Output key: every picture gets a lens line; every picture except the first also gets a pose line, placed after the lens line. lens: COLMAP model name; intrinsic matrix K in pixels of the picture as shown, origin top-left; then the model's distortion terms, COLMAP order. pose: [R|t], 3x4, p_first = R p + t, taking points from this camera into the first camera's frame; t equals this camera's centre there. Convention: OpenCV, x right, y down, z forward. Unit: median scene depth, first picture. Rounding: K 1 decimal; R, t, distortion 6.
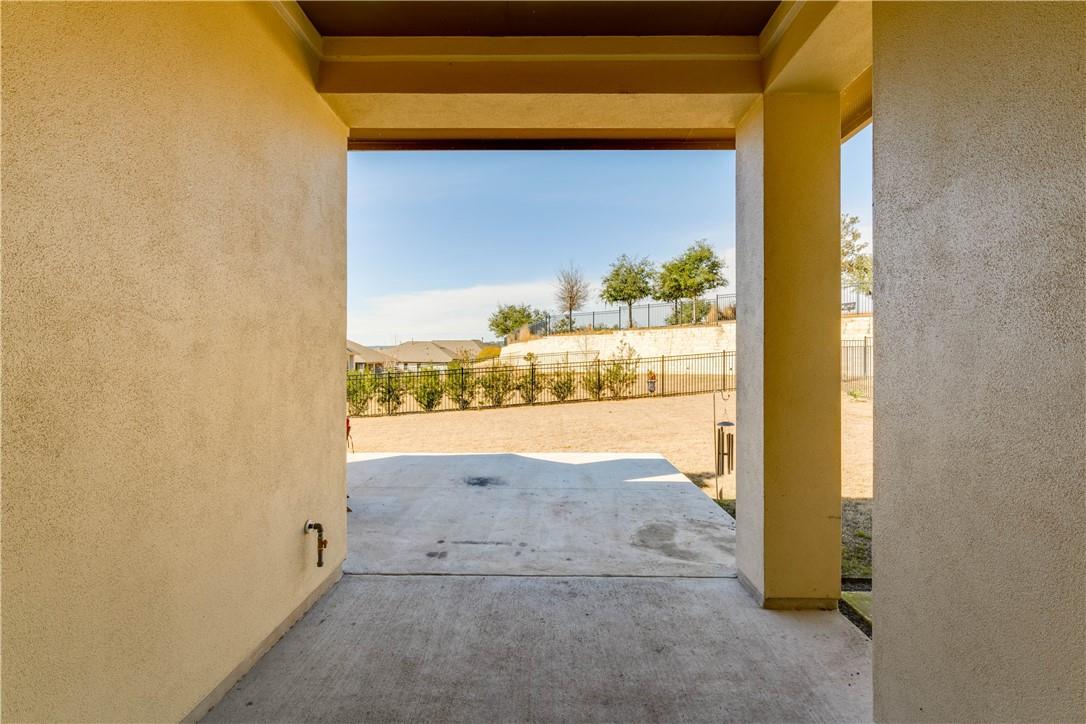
lens RADIAL K [[511.0, 0, 545.3], [0, 511.0, 354.4], [0, 0, 1]] dist [0.014587, 0.002446]
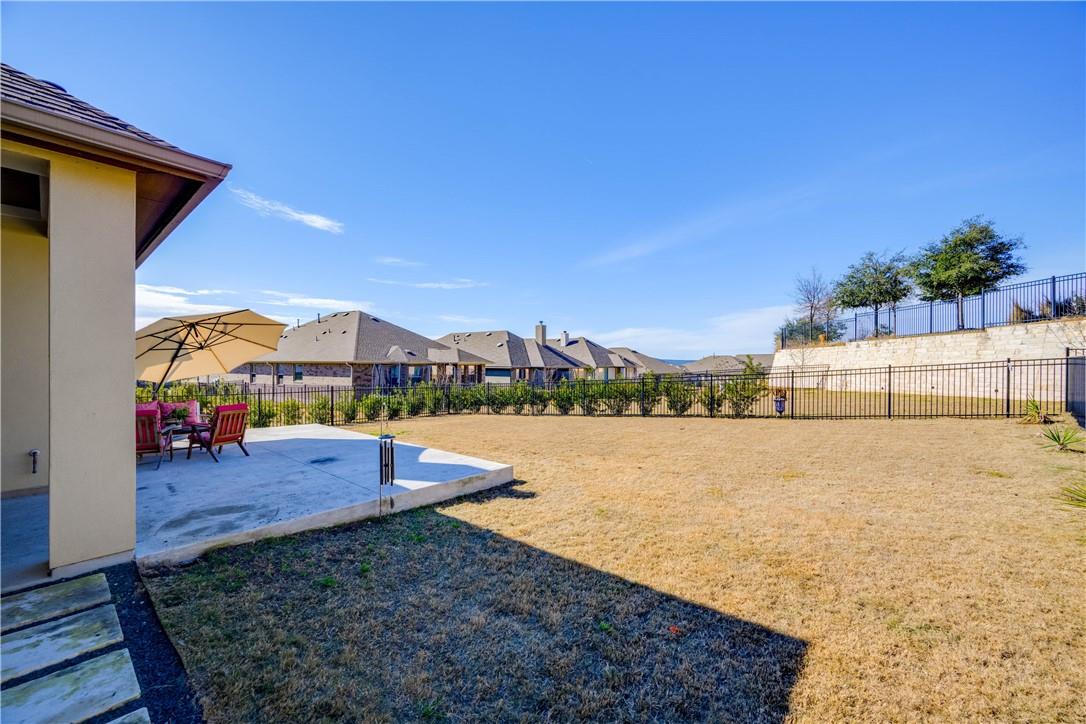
lens RADIAL K [[427.8, 0, 541.3], [0, 427.8, 364.7], [0, 0, 1]] dist [0.002249, 0.000147]
pose [[0.756593, -0.001642, -0.653884, 0.380843], [0.000463, 0.999998, -0.001975, -0.008004], [0.653886, 0.001192, 0.756592, 0.164603]]
